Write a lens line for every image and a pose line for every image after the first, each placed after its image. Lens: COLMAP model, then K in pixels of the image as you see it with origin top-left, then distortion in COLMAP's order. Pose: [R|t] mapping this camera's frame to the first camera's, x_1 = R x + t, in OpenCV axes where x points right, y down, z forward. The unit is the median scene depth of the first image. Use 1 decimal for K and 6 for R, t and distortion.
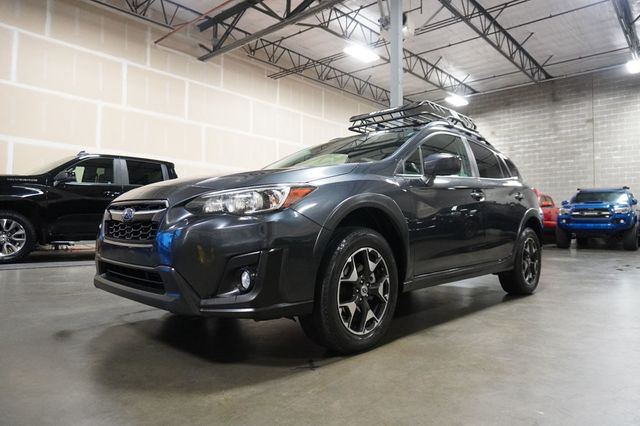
lens RADIAL K [[413.8, 0, 320.0], [0, 413.8, 213.0], [0, 0, 1]] dist [0.002246, 0.055741]
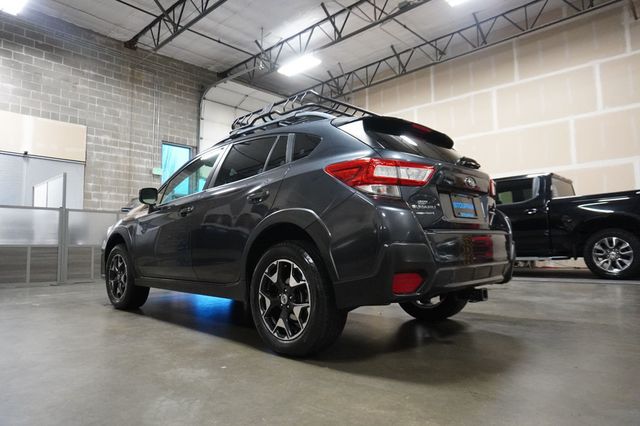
lens RADIAL K [[435.6, 0, 320.0], [0, 435.6, 213.0], [0, 0, 1]] dist [-0.071612, 0.067182]
pose [[-0.018046, -0.084857, -0.996230, 0.561932], [0.027140, 0.995983, -0.085328, 0.026723], [0.999469, -0.028578, -0.015671, 0.544918]]
